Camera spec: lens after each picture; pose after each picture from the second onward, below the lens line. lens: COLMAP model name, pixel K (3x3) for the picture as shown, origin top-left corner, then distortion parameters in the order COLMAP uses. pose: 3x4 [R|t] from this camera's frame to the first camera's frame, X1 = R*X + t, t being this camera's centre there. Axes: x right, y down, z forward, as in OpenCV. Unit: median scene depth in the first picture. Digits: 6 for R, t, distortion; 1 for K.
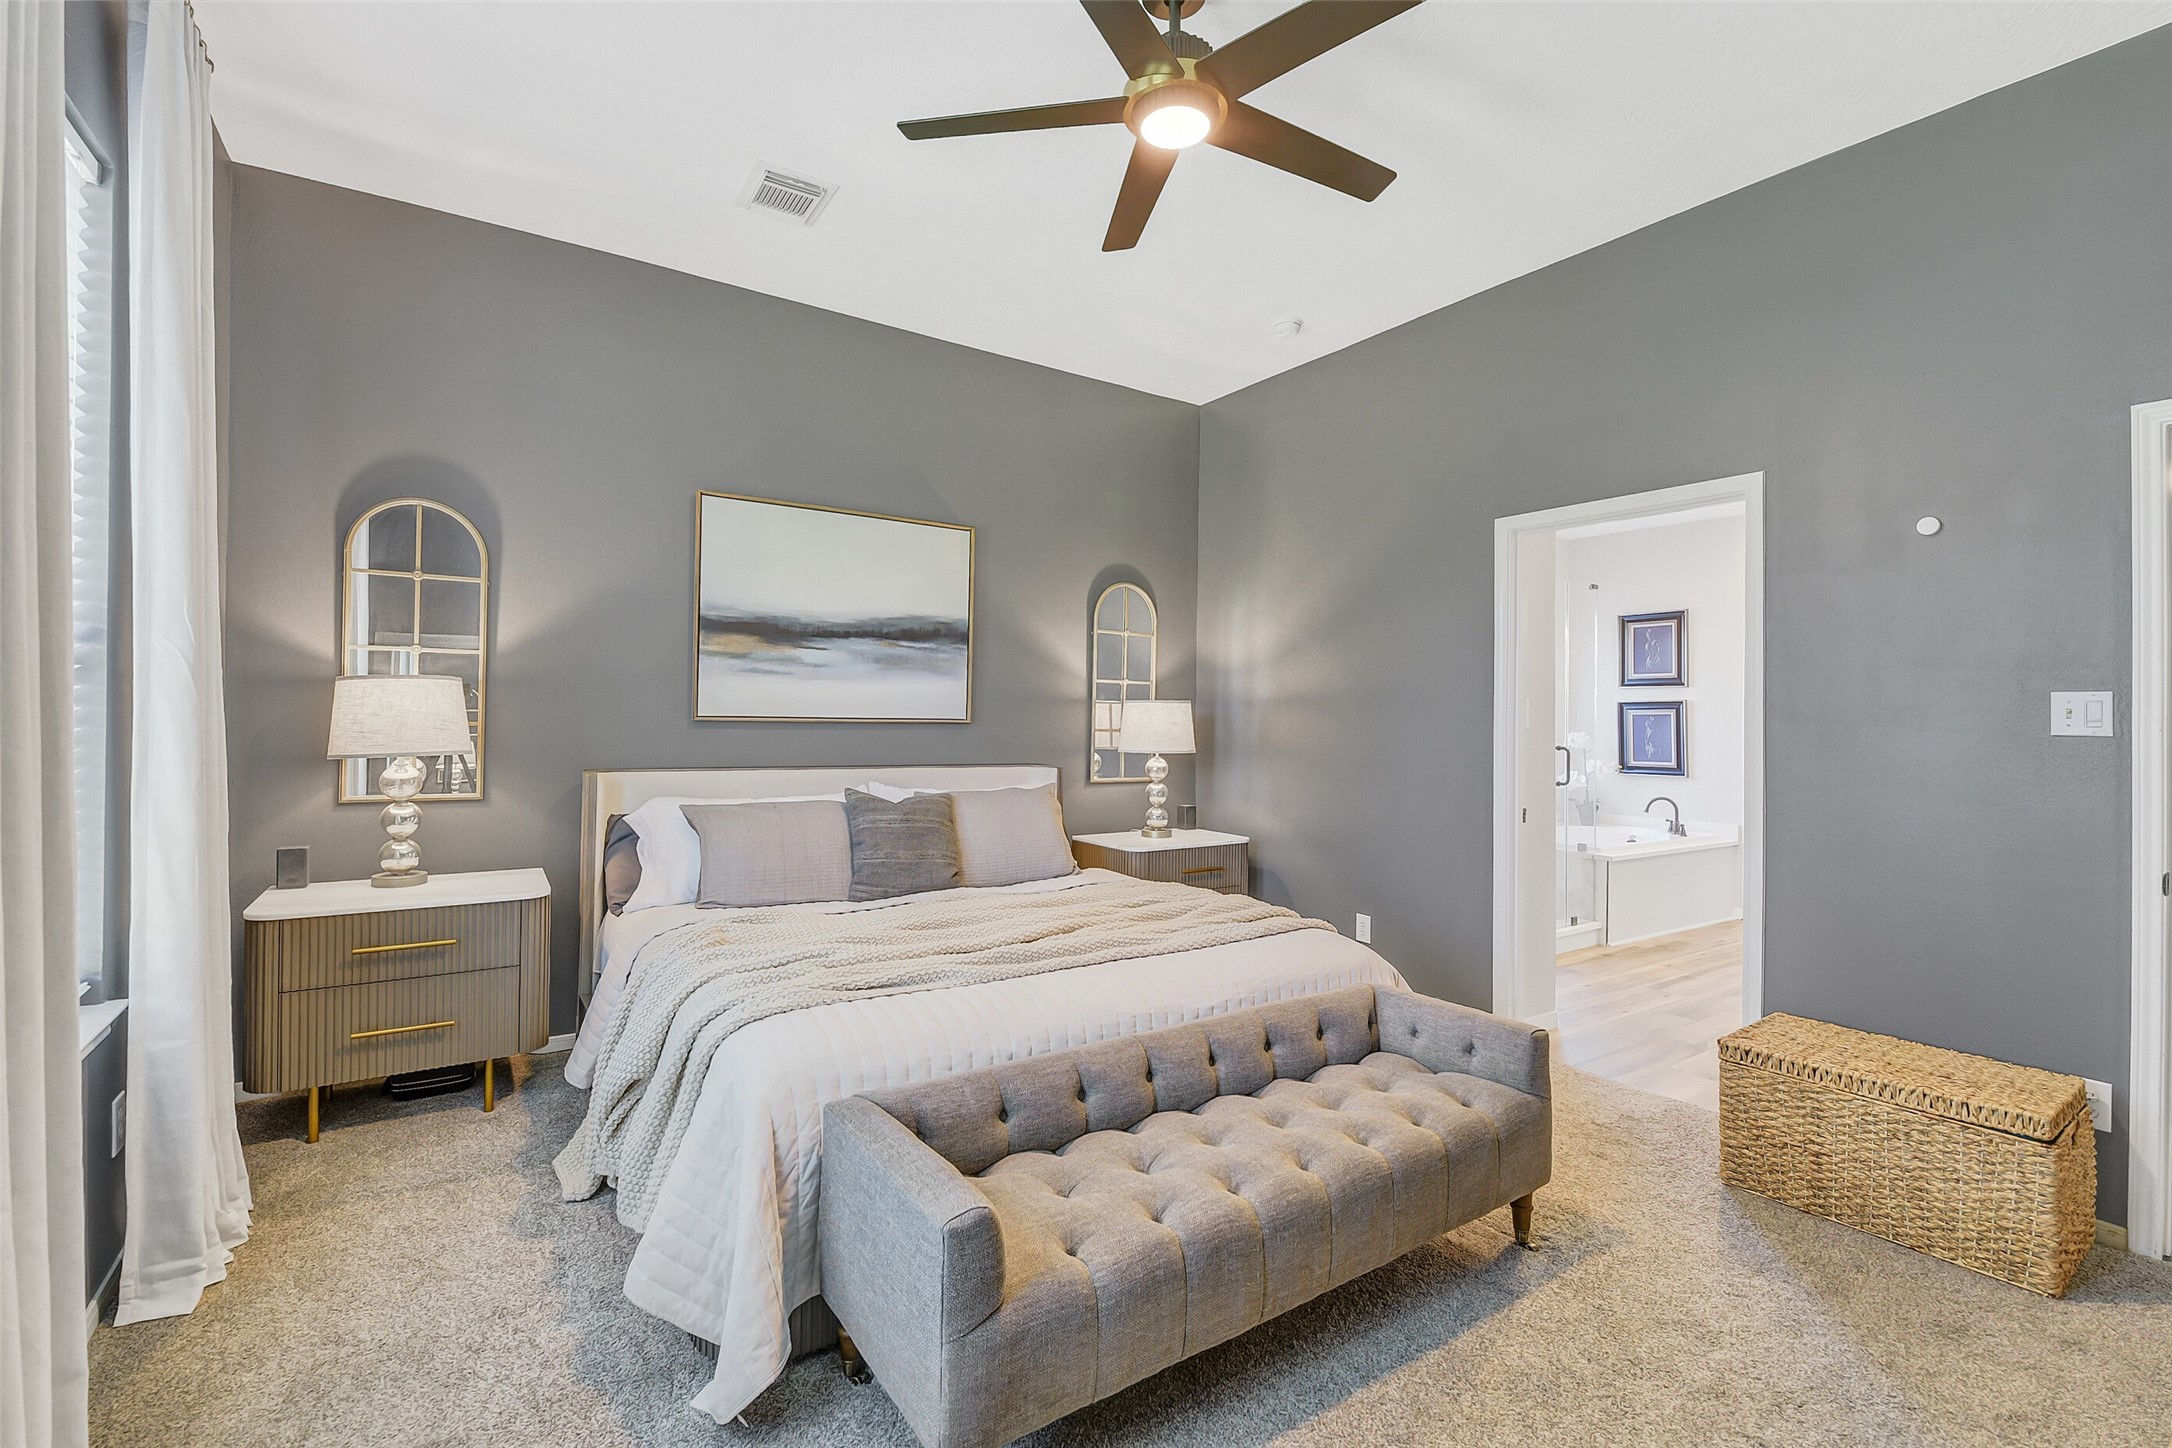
lens RADIAL K [[933.1, 0, 1083.8], [0, 933.1, 715.3], [0, 0, 1]] dist [-0.002352, -0.000288]
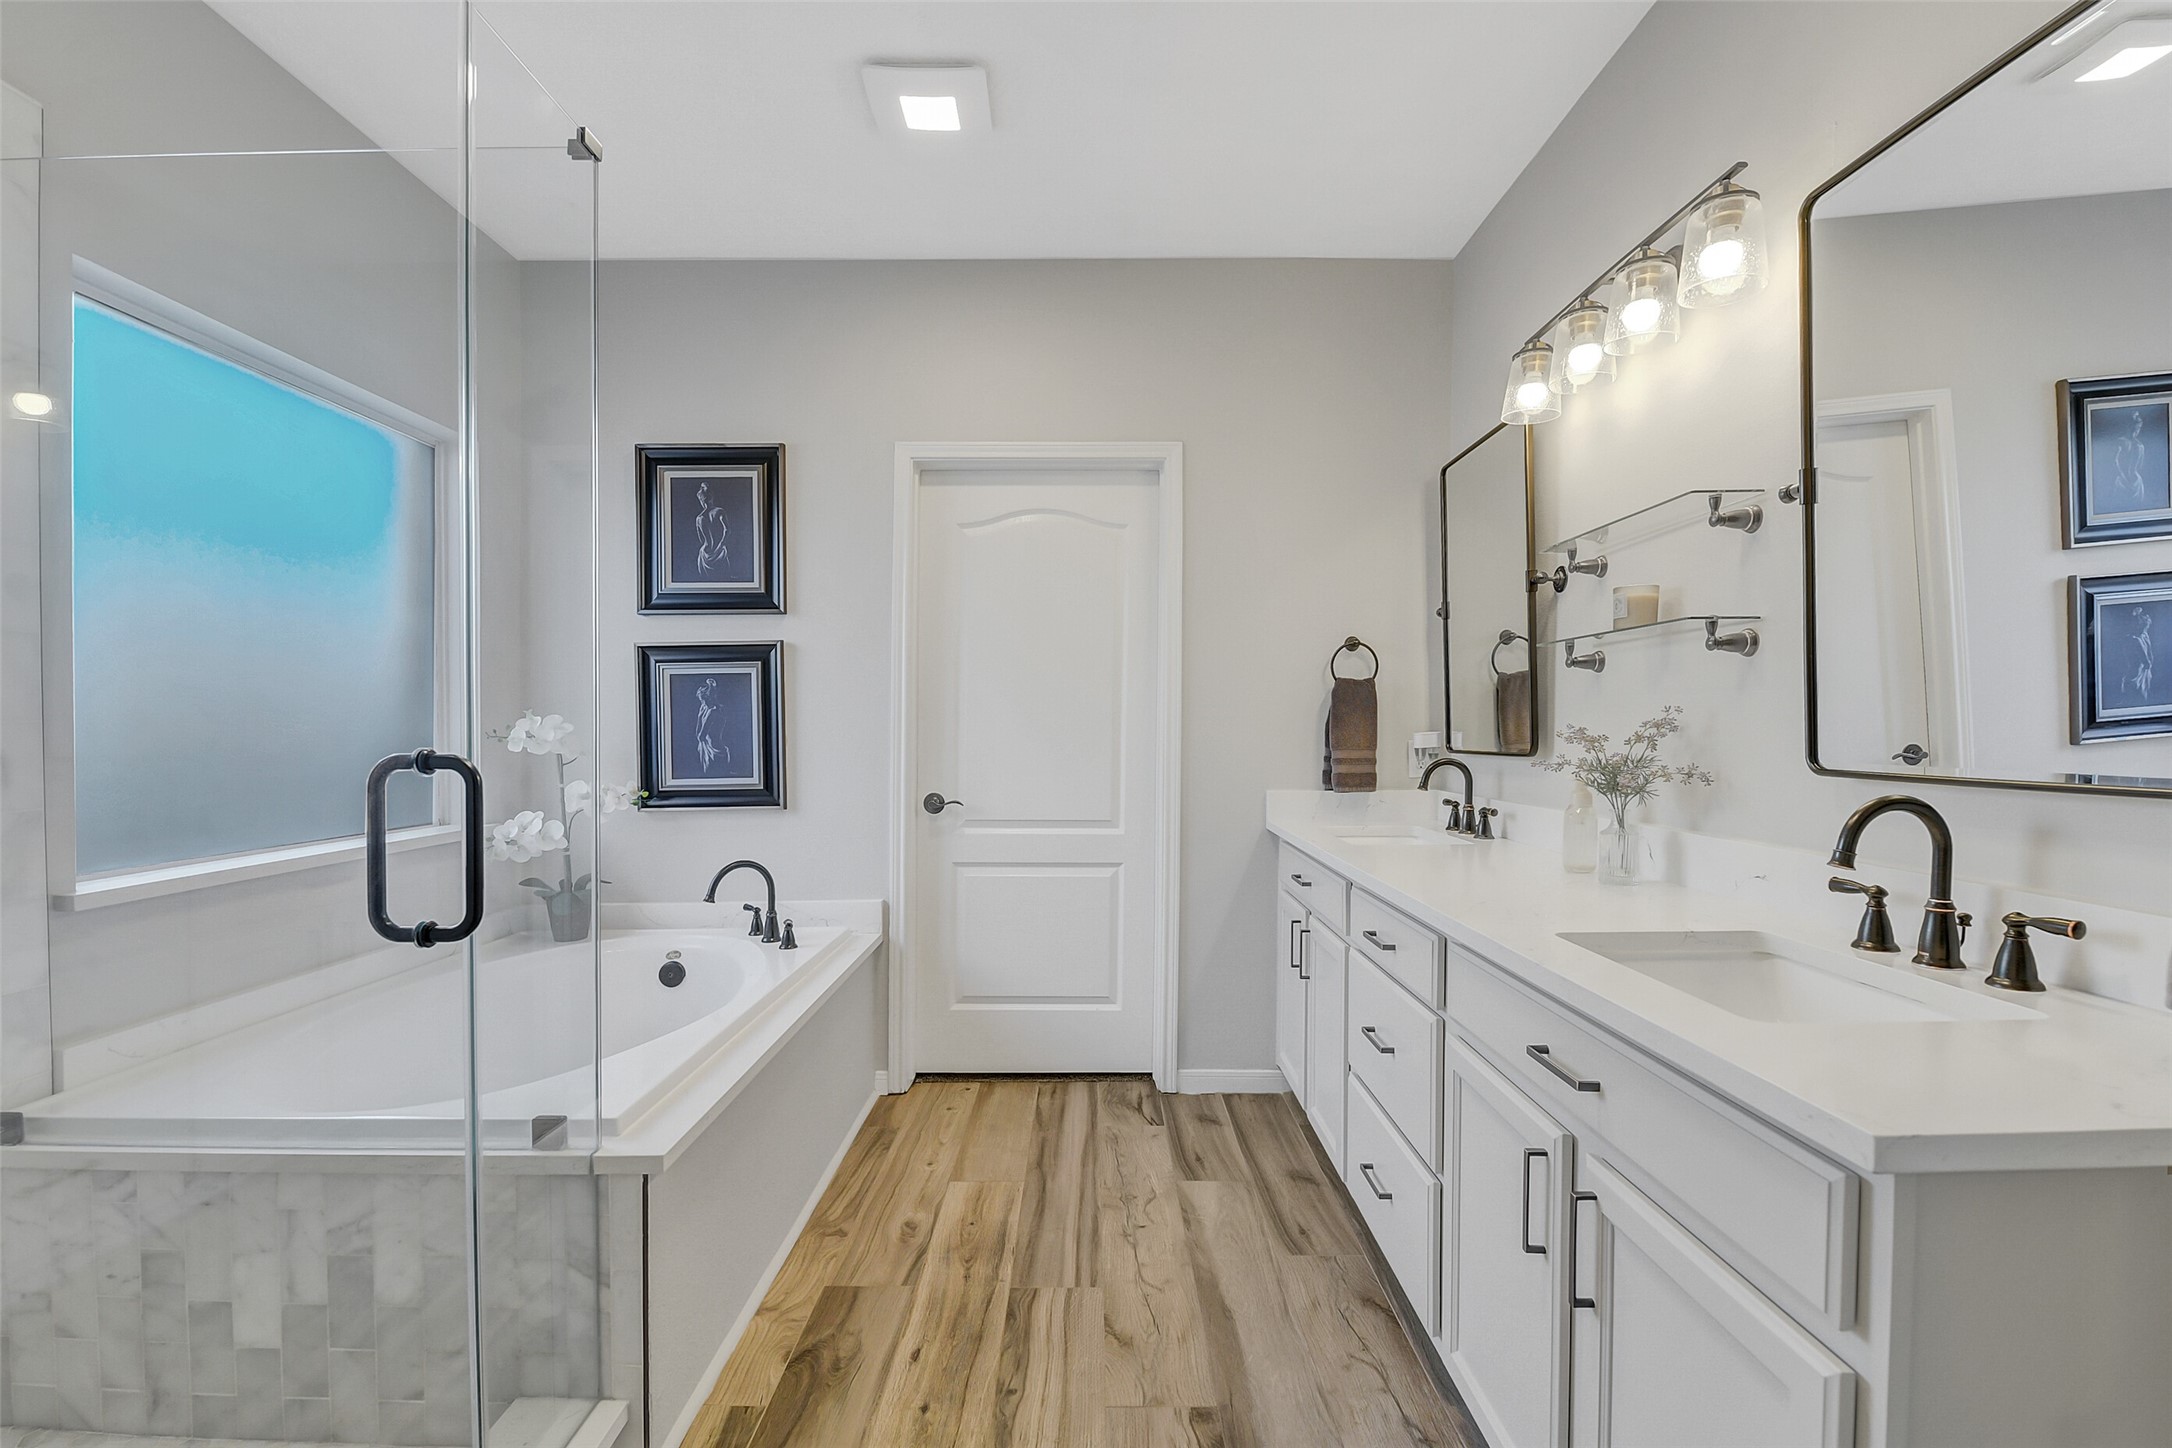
lens RADIAL K [[933.1, 0, 1083.8], [0, 933.1, 715.3], [0, 0, 1]] dist [-0.002352, -0.000288]
pose [[0.539045, -0.000284, 0.842277, 0.334211], [0.002411, 0.999996, -0.001206, 0.020642], [-0.842273, 0.002681, 0.539044, 0.618804]]
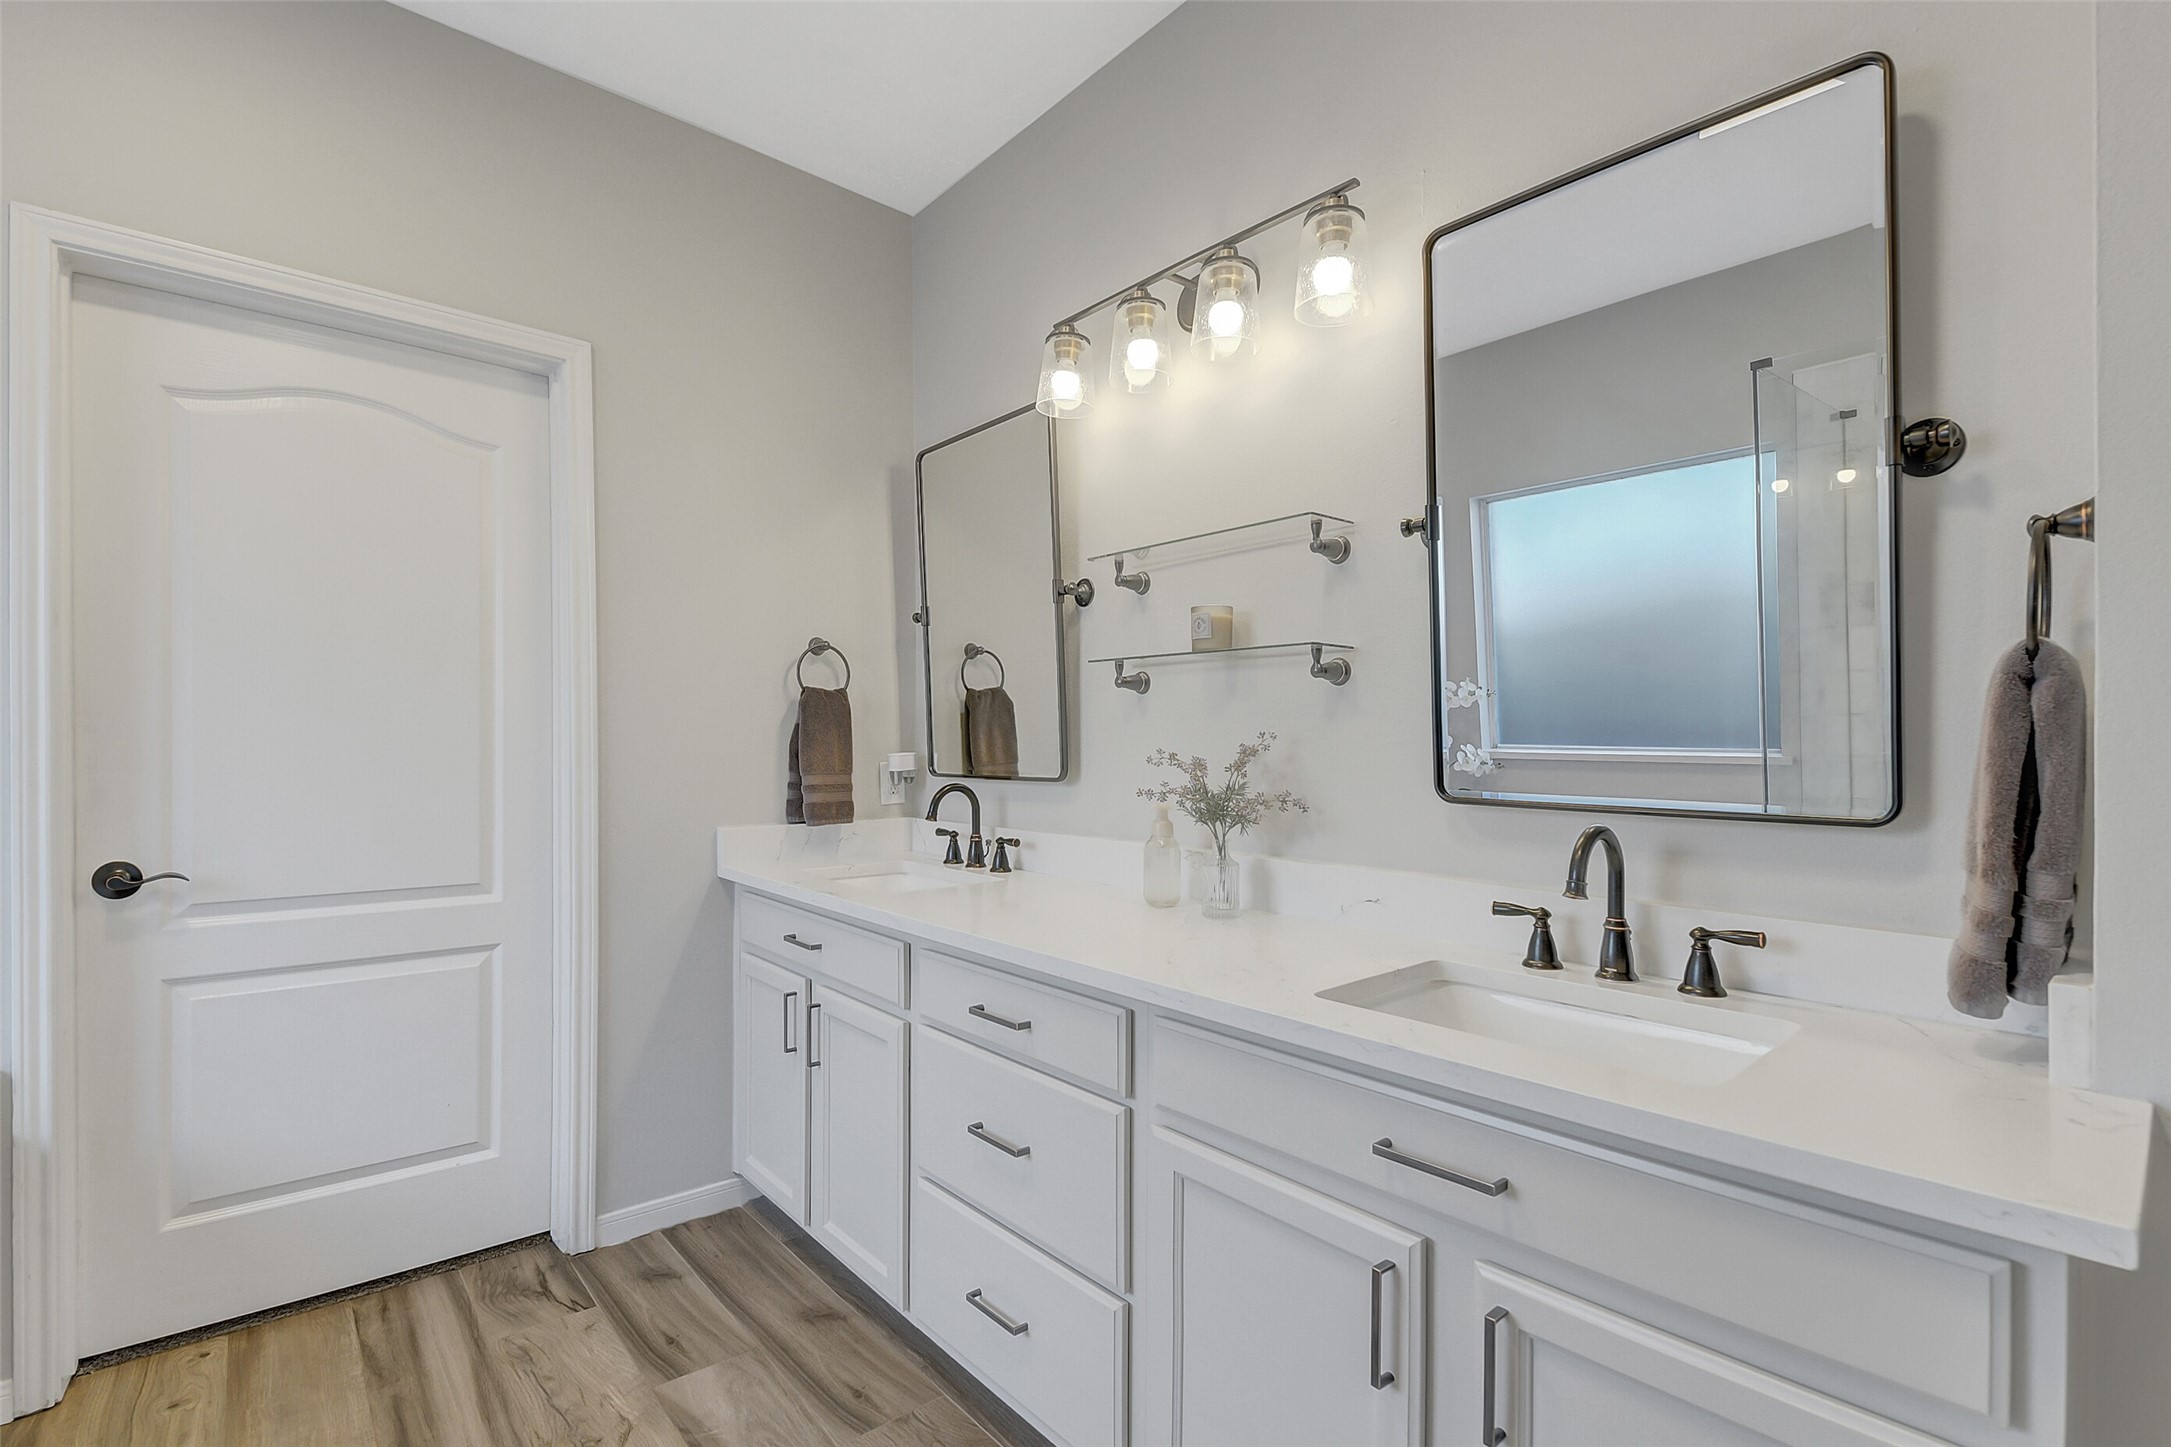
lens RADIAL K [[969.8, 0, 1086.9], [0, 969.8, 776.3], [0, 0, 1]] dist [0.016545, -0.013490]
pose [[-0.142768, -0.044980, 0.988734, 0.388164], [-0.014289, 0.998956, 0.043381, 0.019351], [-0.989653, -0.007934, -0.143261, 0.713912]]
